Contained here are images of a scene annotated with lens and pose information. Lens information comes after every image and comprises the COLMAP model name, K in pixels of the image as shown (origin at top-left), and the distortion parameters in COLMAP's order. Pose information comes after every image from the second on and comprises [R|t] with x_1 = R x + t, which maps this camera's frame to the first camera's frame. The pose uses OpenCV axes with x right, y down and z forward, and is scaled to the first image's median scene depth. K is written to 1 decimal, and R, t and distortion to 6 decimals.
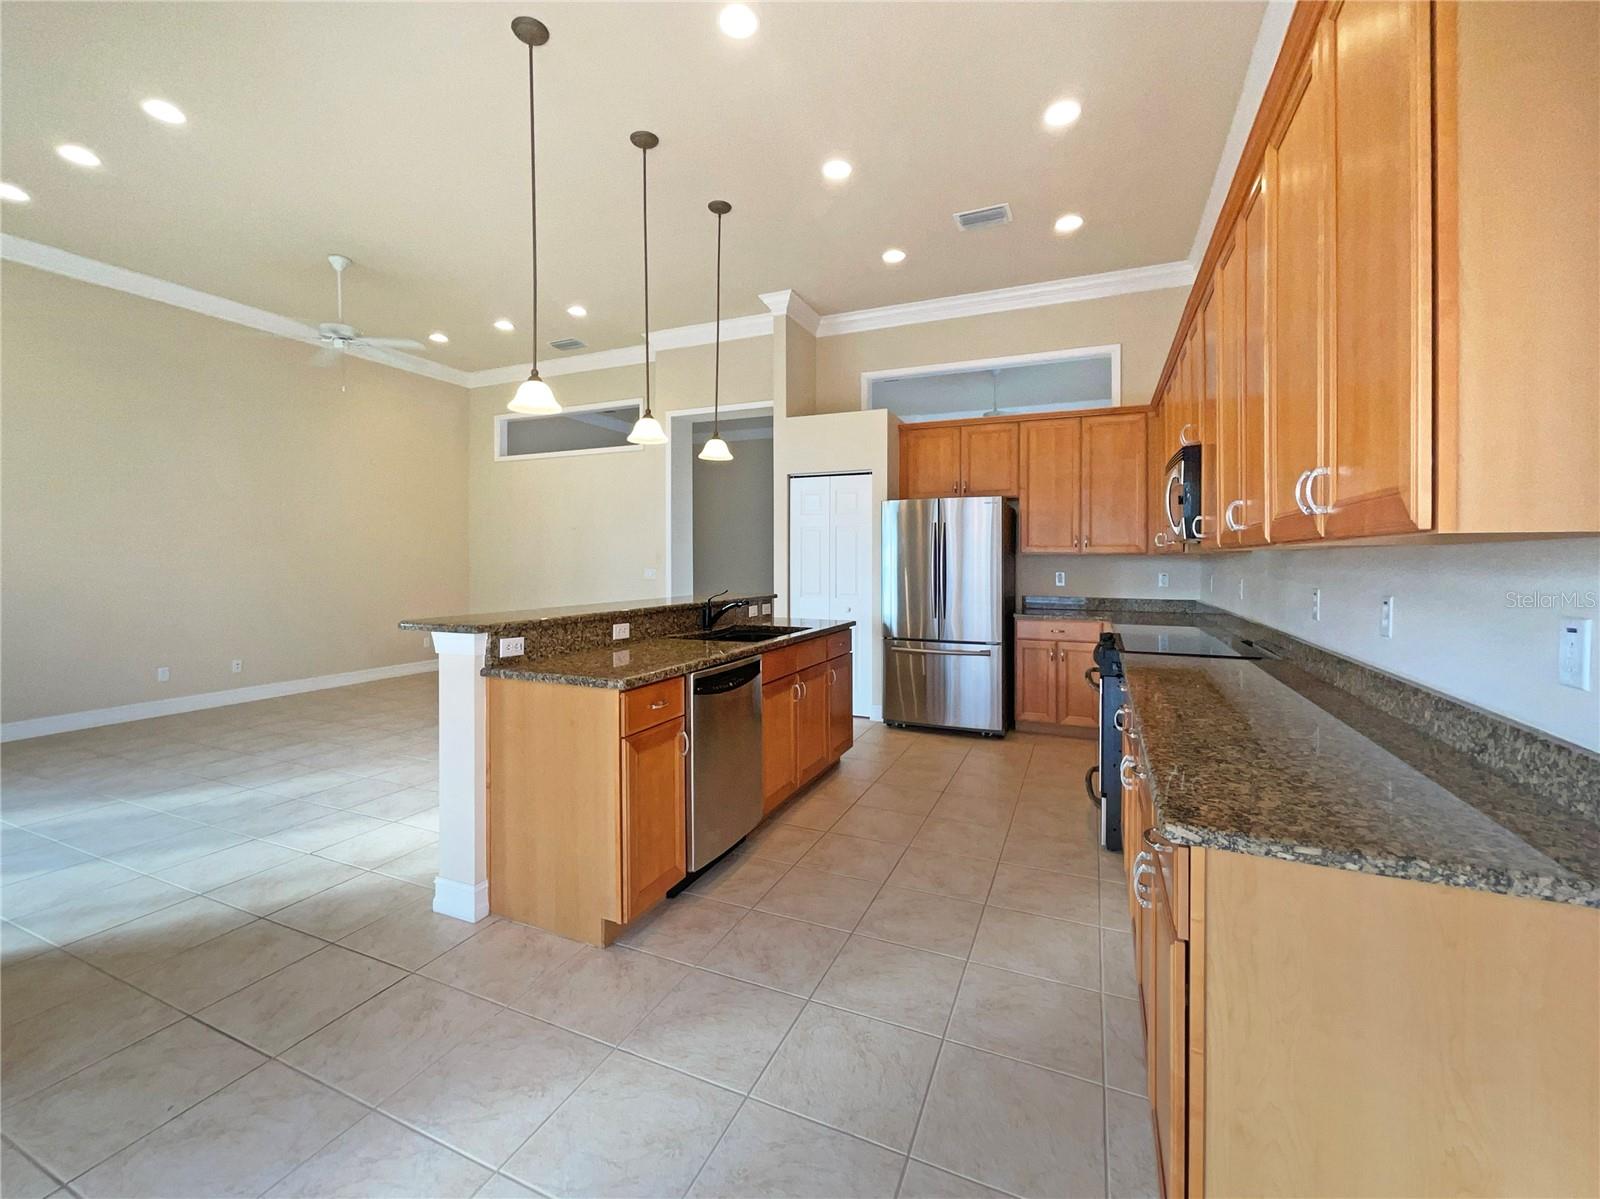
lens RADIAL K [[632.8, 0, 791.8], [0, 632.8, 571.0], [0, 0, 1]] dist [-0.001765, -0.000213]
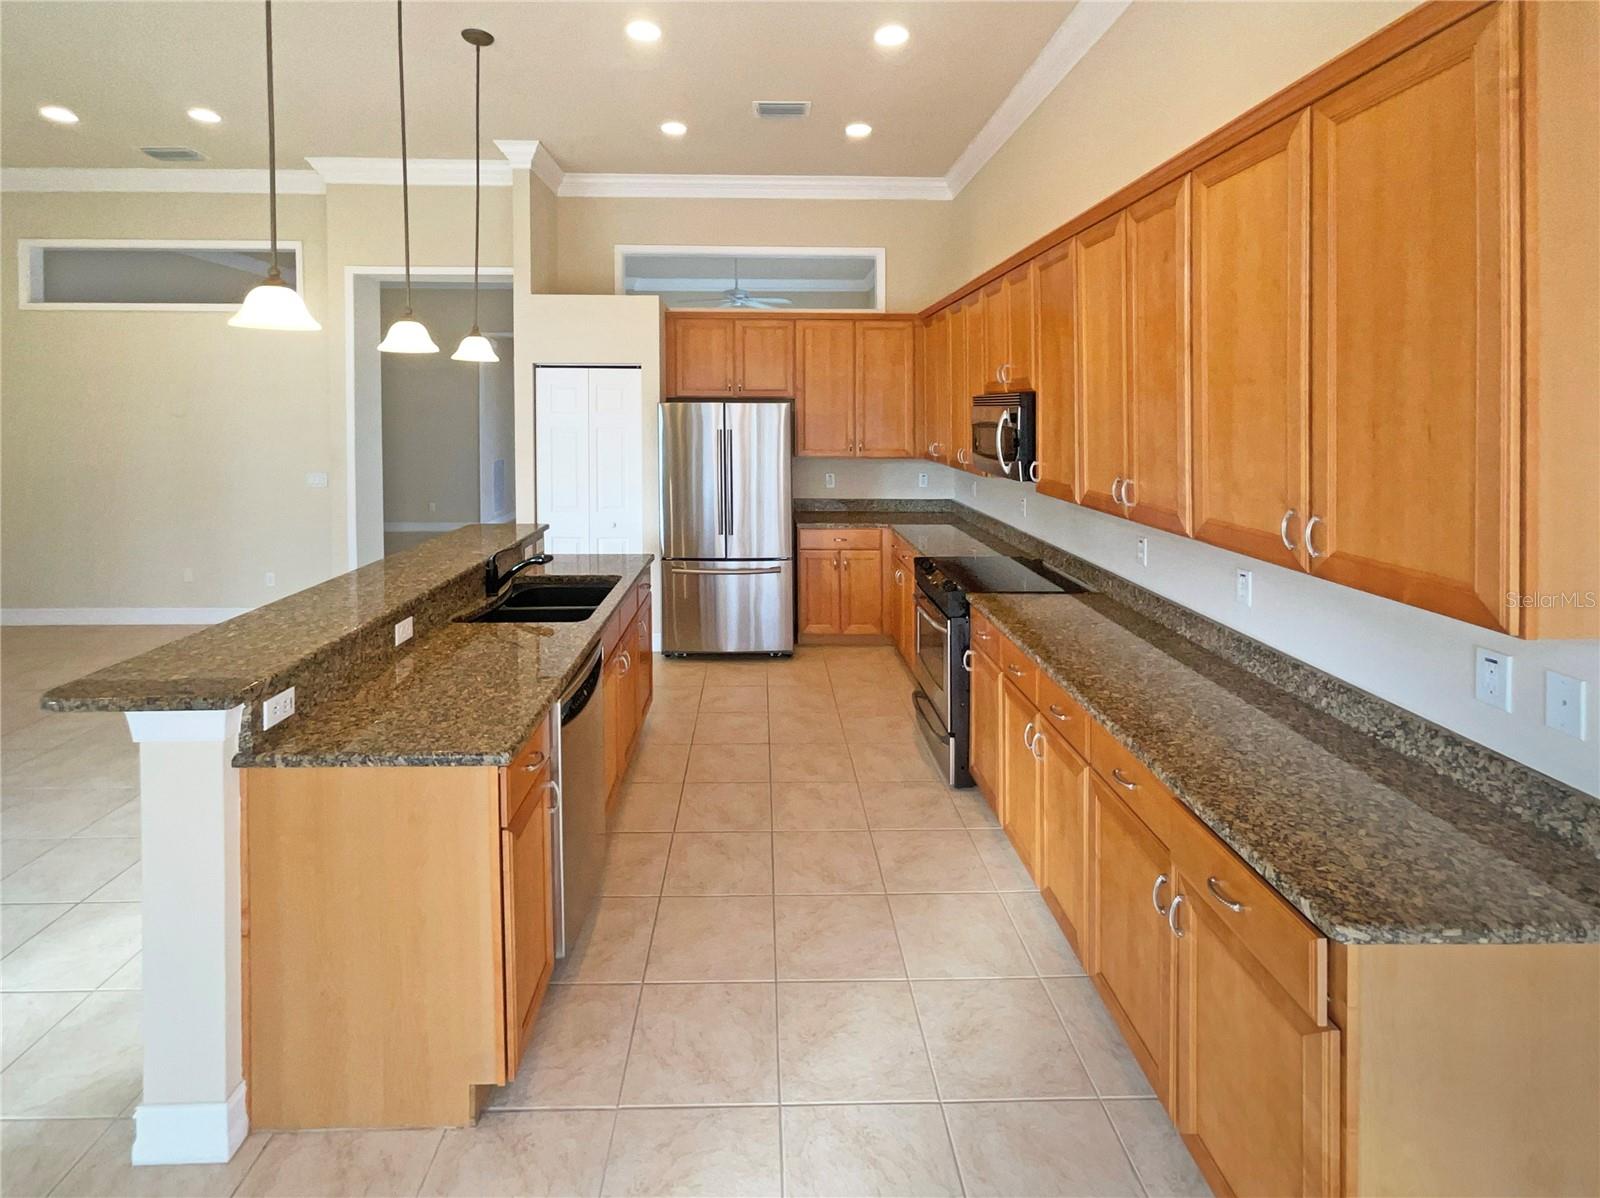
lens RADIAL K [[699.2, 0, 749.9], [0, 699.2, 430.4], [0, 0, 1]] dist [-0.000280, 0.000677]
pose [[0.912465, -0.015095, 0.408876, -0.253566], [0.012522, 0.999881, 0.008971, -0.148042], [-0.408963, -0.003066, 0.912546, 0.123342]]
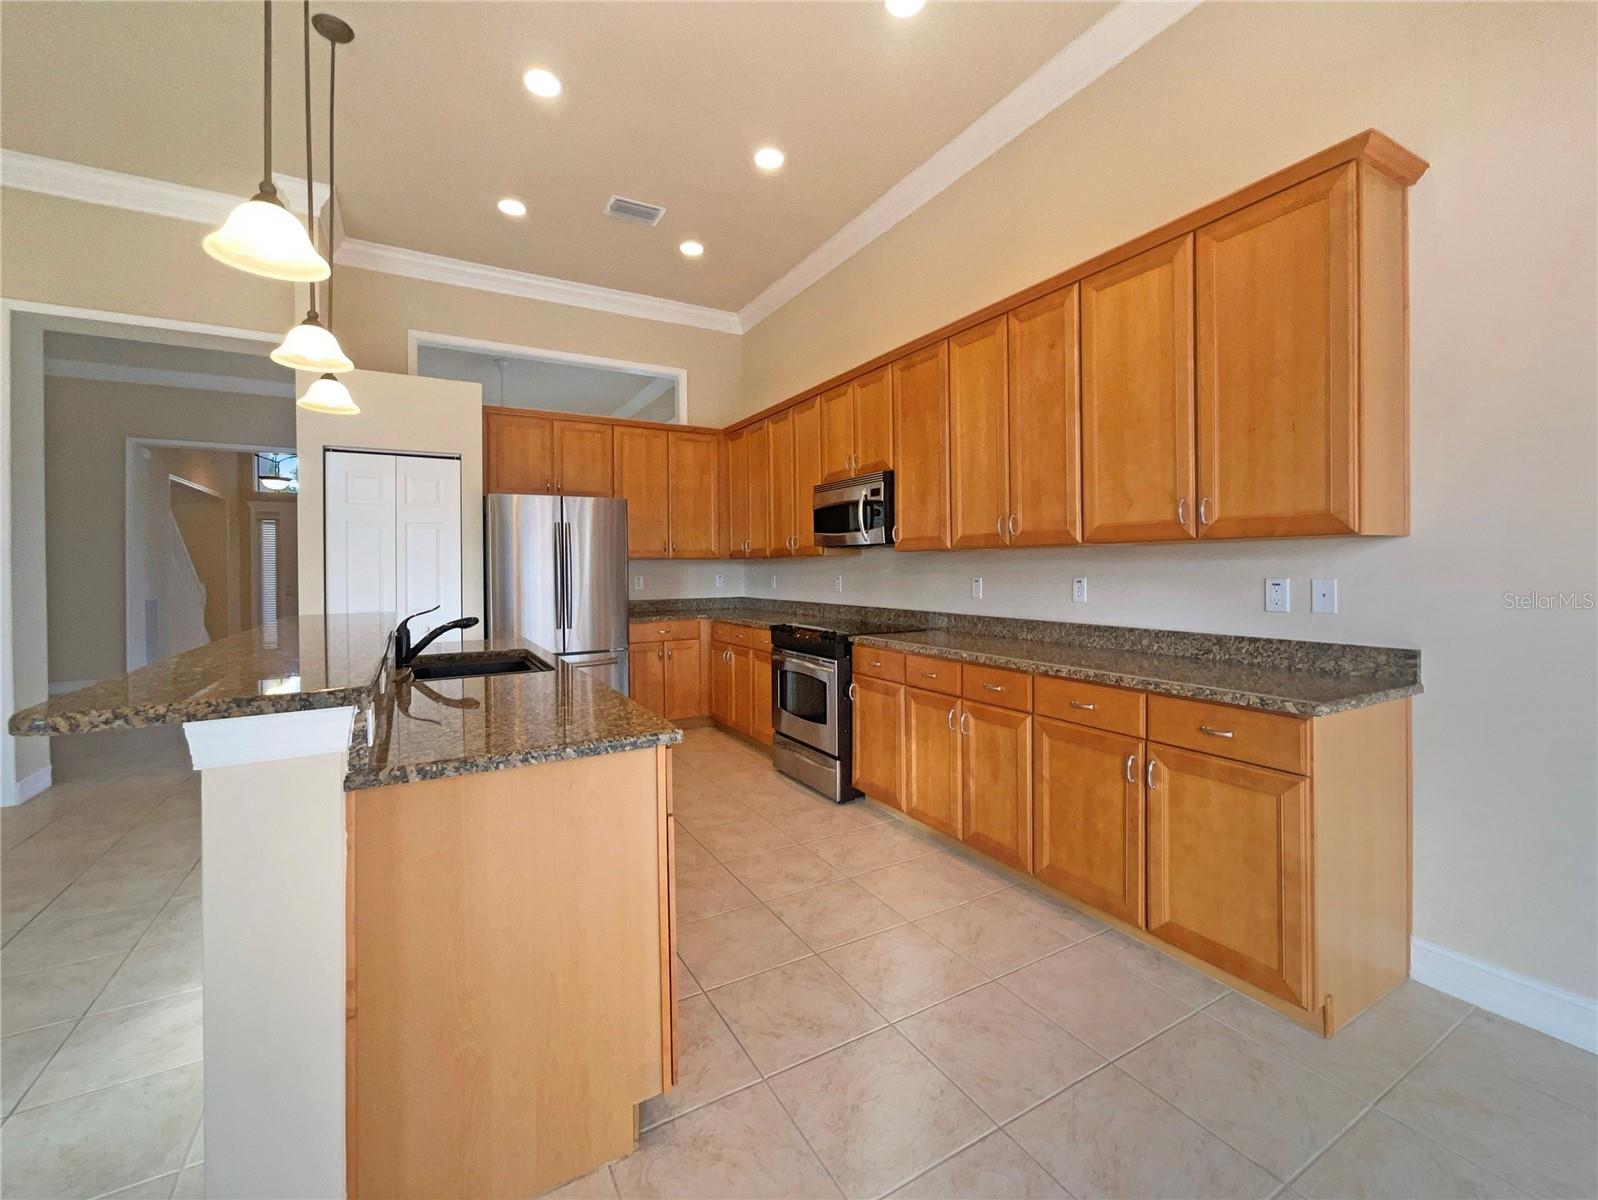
lens RADIAL K [[652.2, 0, 743.7], [0, 652.2, 576.8], [0, 0, 1]] dist [-0.002610, -0.000101]
pose [[0.627950, -0.019421, 0.778011, -0.579124], [0.025343, 0.999669, 0.004500, 0.004874], [-0.777841, 0.016891, 0.628234, 0.378792]]
